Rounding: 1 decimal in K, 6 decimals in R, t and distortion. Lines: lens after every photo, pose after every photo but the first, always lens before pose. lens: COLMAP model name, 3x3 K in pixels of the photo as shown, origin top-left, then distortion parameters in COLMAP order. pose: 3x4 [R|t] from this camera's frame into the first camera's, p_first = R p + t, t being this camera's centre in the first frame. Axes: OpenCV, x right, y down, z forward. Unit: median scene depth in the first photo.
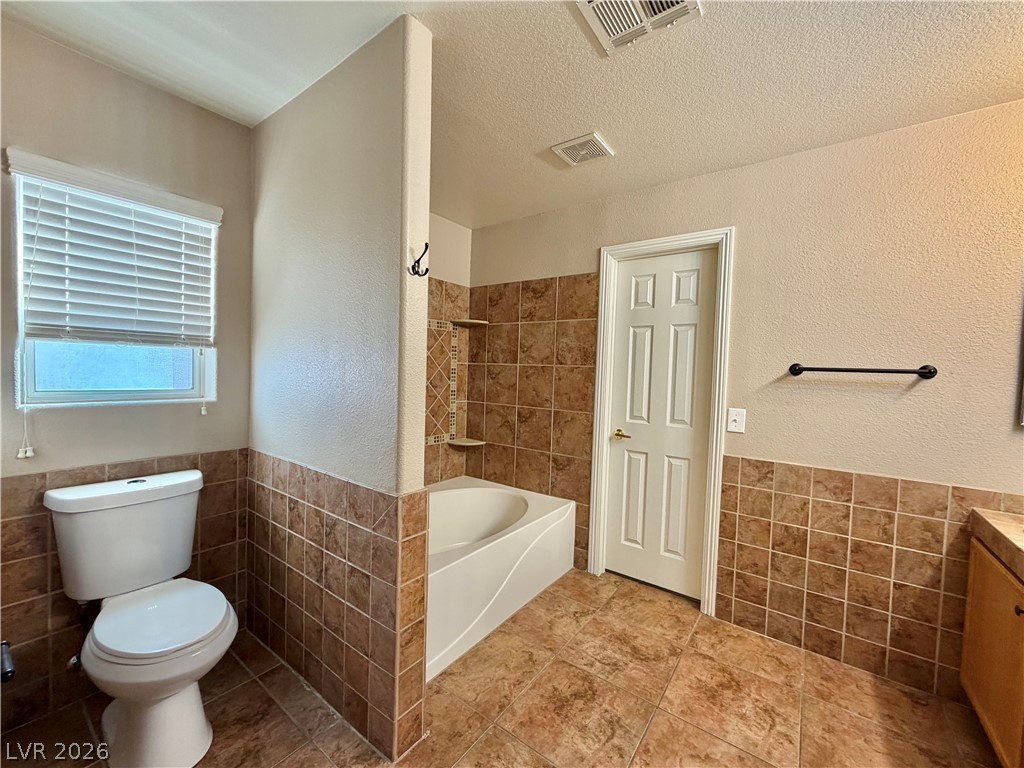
lens RADIAL K [[408.3, 0, 512.6], [0, 408.3, 384.7], [0, 0, 1]] dist [-0.001420, 0.000178]
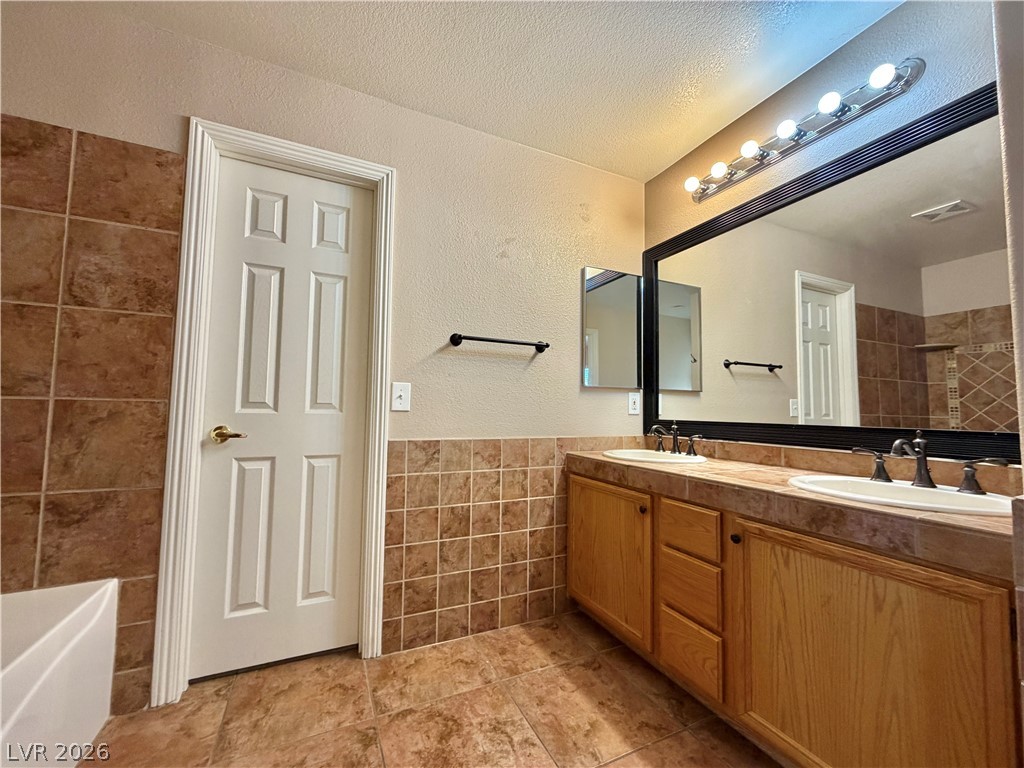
lens RADIAL K [[408.3, 0, 511.2], [0, 408.3, 382.9], [0, 0, 1]] dist [-0.001420, 0.000178]
pose [[0.480821, 0.030384, 0.876292, -0.073827], [0.035177, 0.997926, -0.053904, 0.108862], [-0.876113, 0.056744, 0.478755, 0.388971]]
